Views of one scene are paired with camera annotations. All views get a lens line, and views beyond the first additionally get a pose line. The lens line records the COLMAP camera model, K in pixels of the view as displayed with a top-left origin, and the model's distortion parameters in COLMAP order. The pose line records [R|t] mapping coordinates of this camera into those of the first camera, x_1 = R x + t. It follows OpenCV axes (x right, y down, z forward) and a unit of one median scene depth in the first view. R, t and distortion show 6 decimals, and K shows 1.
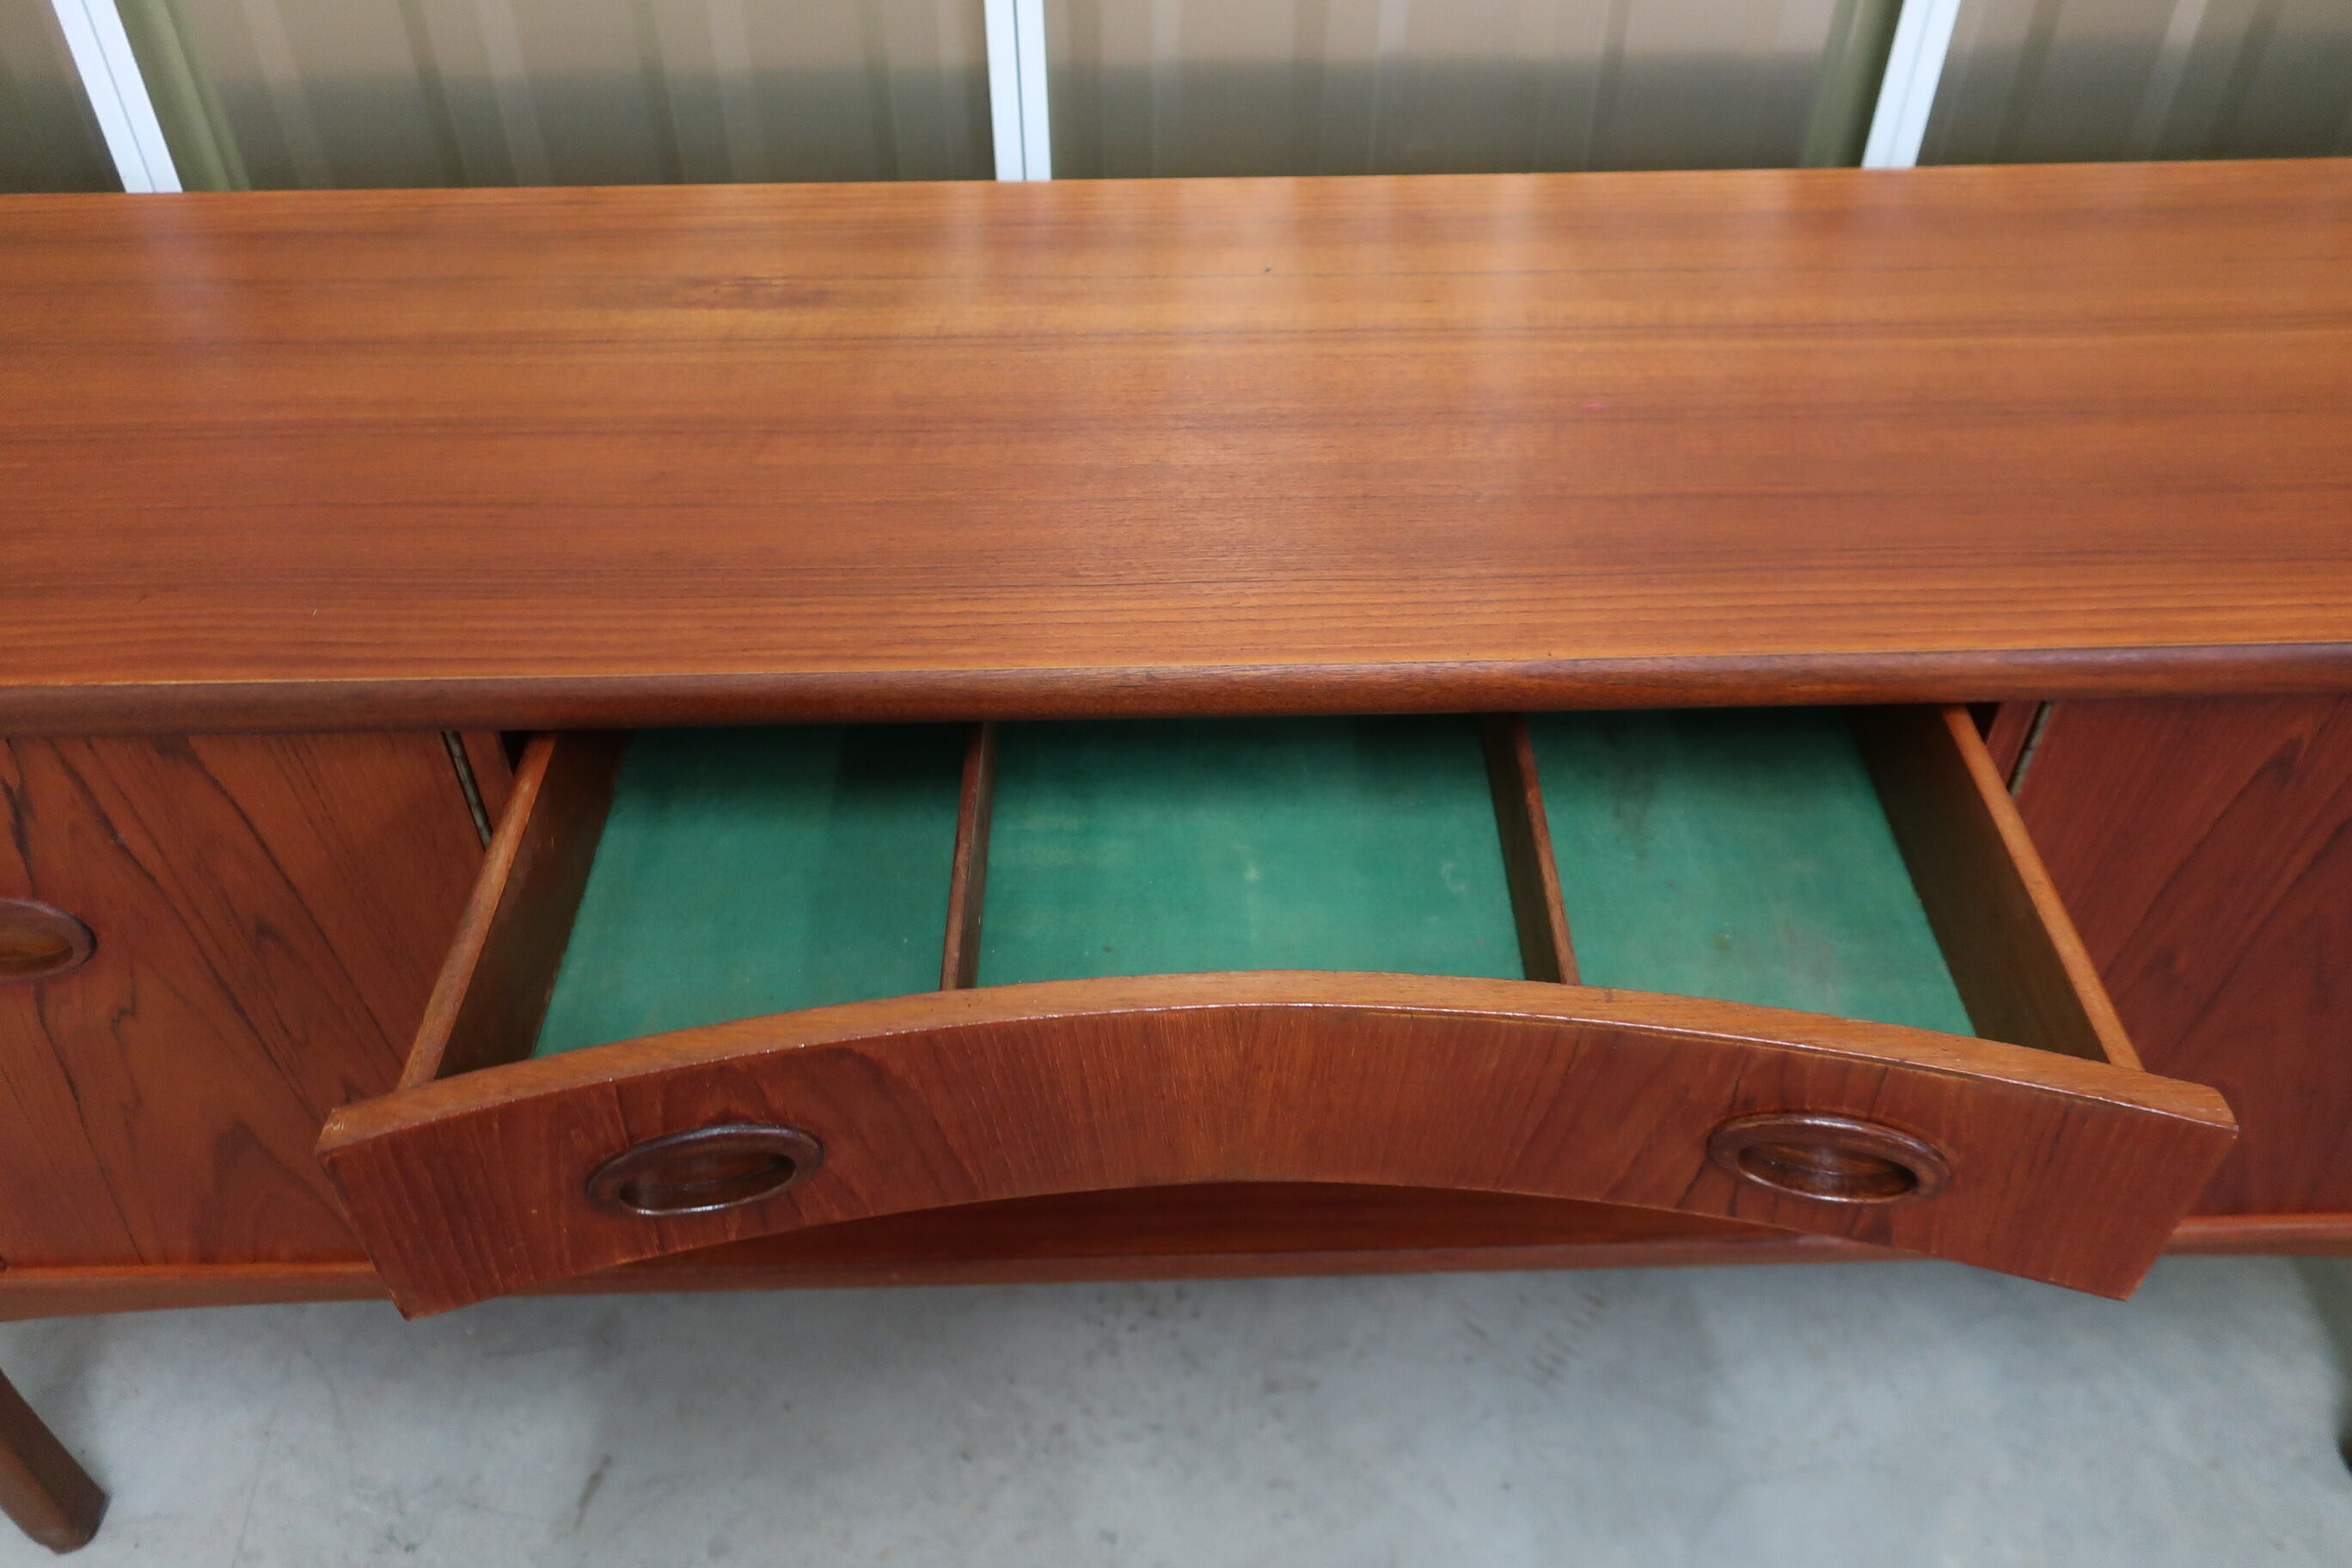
lens RADIAL K [[1868.5, 0, 1168.2], [0, 1868.5, 792.4], [0, 0, 1]] dist [-0.001112, 0.009626]
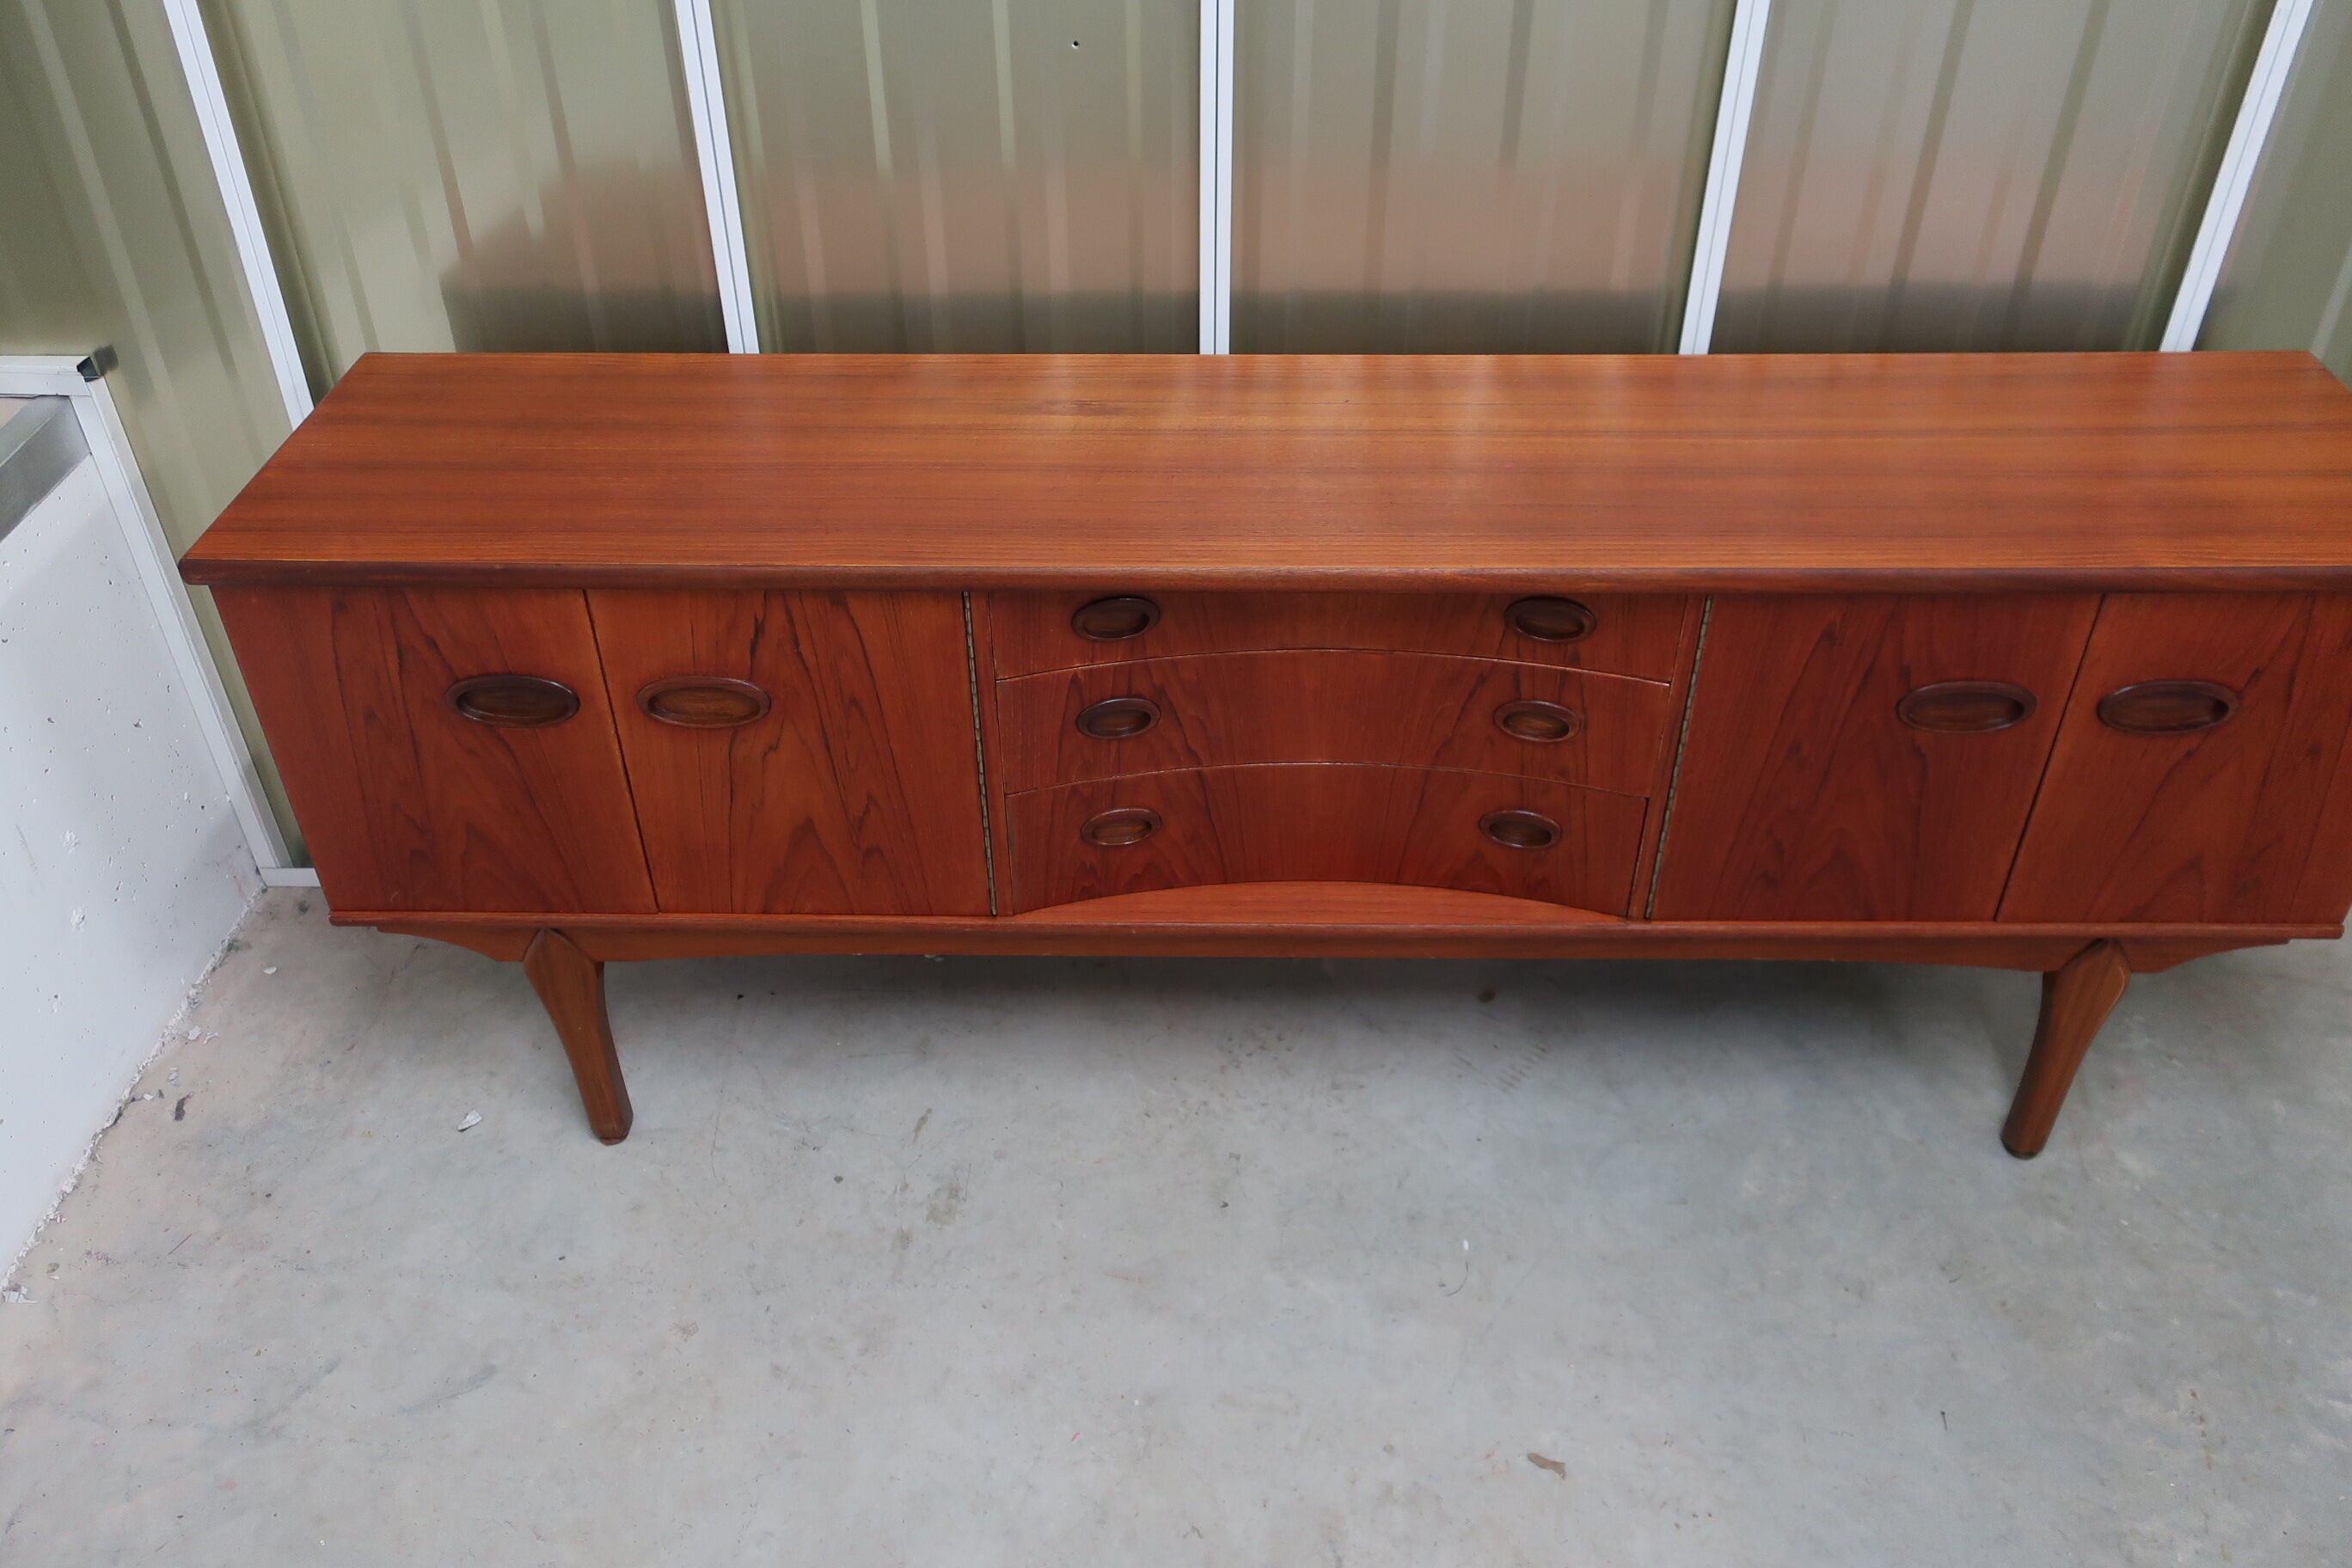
lens RADIAL K [[1868.5, 0, 1167.4], [0, 1868.5, 788.5], [0, 0, 1]] dist [-0.001112, 0.009626]
pose [[0.998867, 0.025190, -0.040372, -0.046941], [-0.028811, 0.995362, -0.091783, 0.321668], [0.037873, 0.092842, 0.994960, -0.950681]]
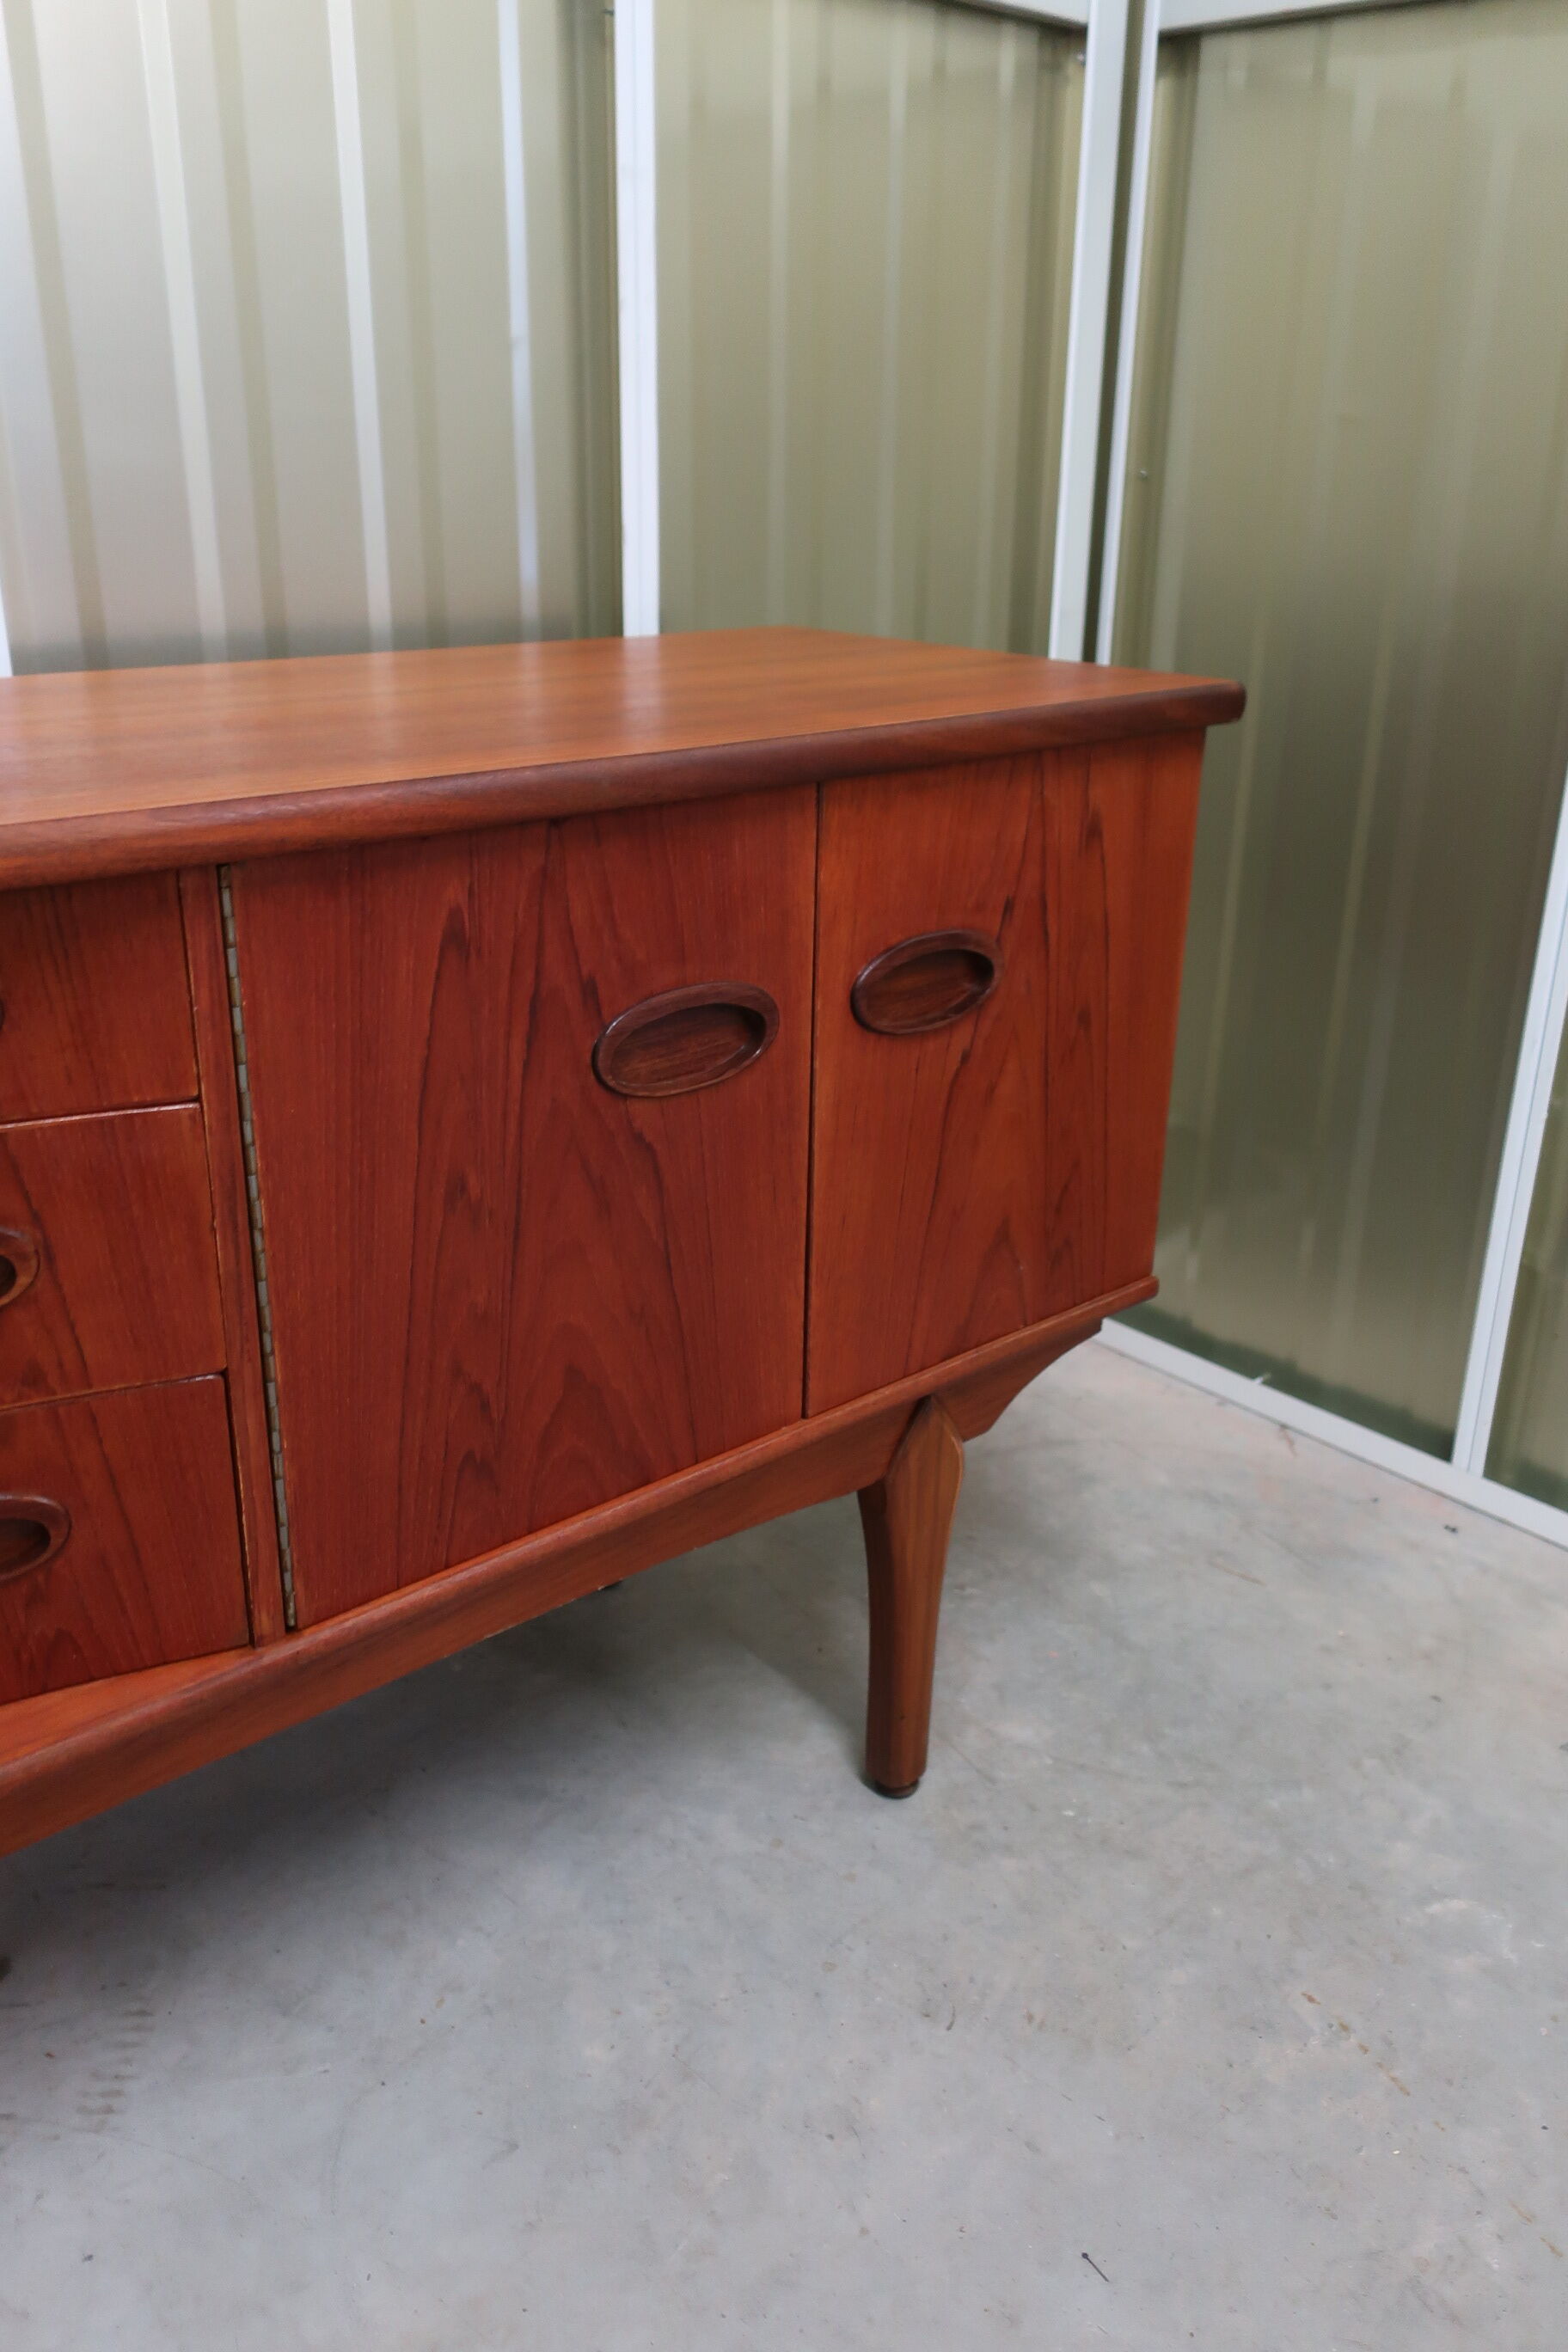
lens RADIAL K [[1868.5, 0, 781.8], [0, 1868.5, 1183.1], [0, 0, 1]] dist [-0.001112, 0.009626]
pose [[0.767900, -0.217649, 0.602461, 0.043087], [0.414853, 0.885598, -0.208836, 0.368862], [-0.488086, 0.410298, 0.770343, 0.105562]]
